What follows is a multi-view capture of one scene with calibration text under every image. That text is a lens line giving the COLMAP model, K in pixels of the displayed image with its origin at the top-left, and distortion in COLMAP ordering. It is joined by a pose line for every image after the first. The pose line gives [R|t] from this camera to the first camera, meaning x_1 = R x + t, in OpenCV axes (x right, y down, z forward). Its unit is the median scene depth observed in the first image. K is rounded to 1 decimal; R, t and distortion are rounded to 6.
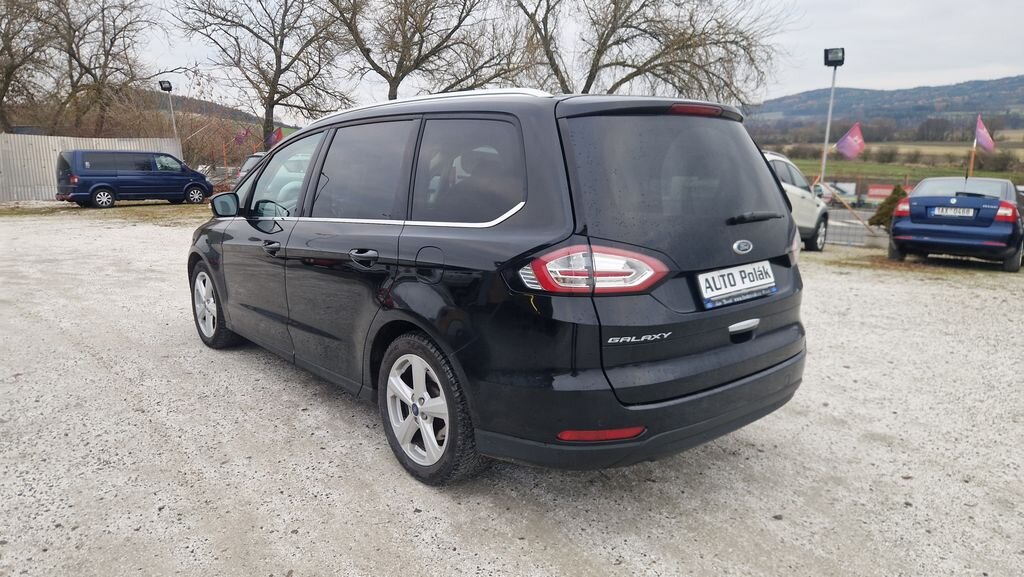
lens RADIAL K [[700.2, 0, 512.0], [0, 700.2, 288.5], [0, 0, 1]] dist [0.105132, -0.132460]
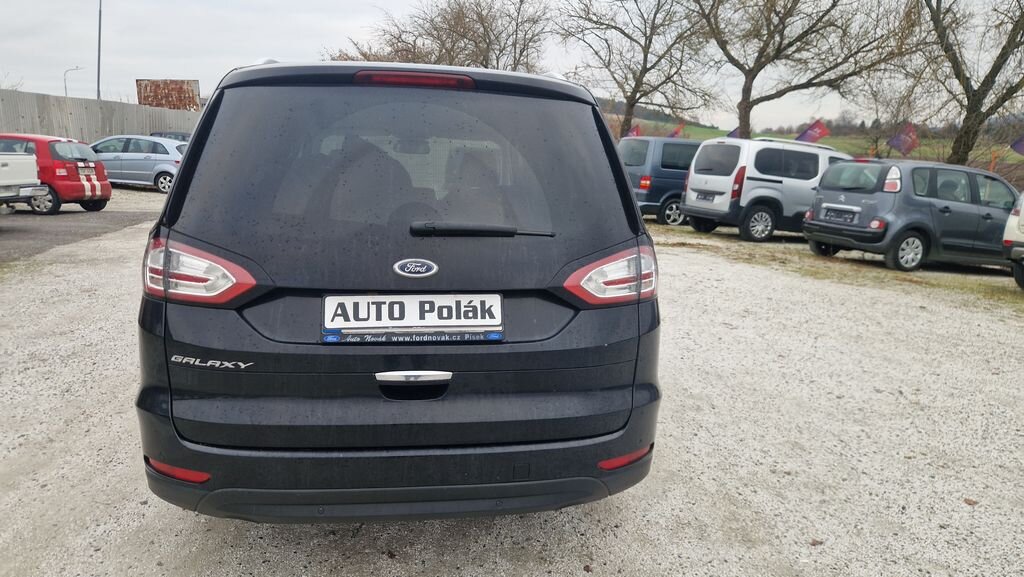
lens RADIAL K [[711.2, 0, 497.5], [0, 711.2, 284.5], [0, 0, 1]] dist [0.047706, -0.048104]
pose [[0.825472, 0.122129, -0.551072, 0.655788], [-0.126184, 0.991531, 0.030729, -0.061526], [0.550158, 0.044170, 0.833892, 0.367295]]
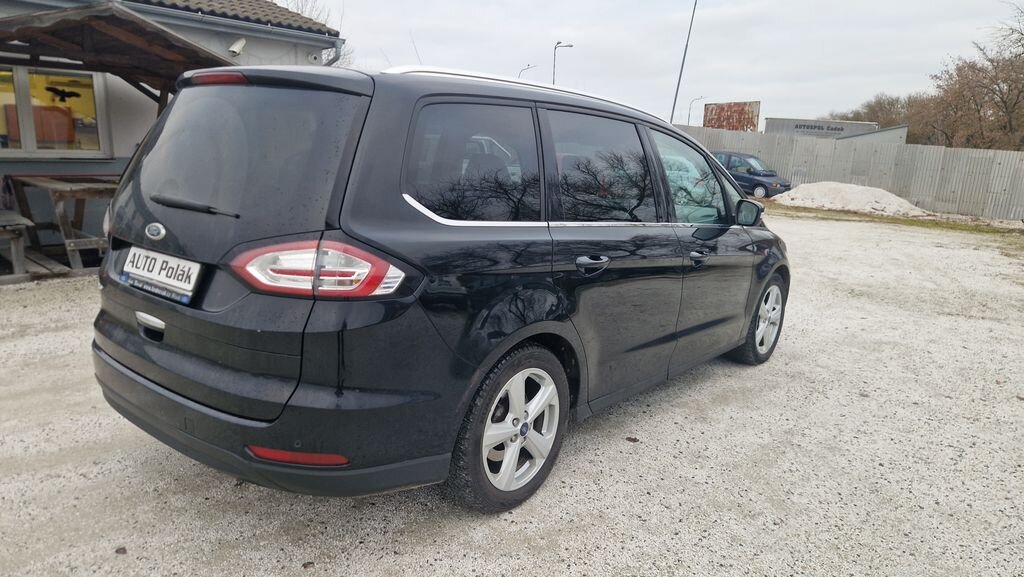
lens RADIAL K [[711.2, 0, 497.5], [0, 711.2, 284.5], [0, 0, 1]] dist [0.047706, -0.048104]
pose [[0.112599, 0.186525, -0.975976, 1.033591], [-0.227707, 0.960928, 0.157378, -0.191048], [0.967198, 0.204516, 0.150673, 1.064700]]
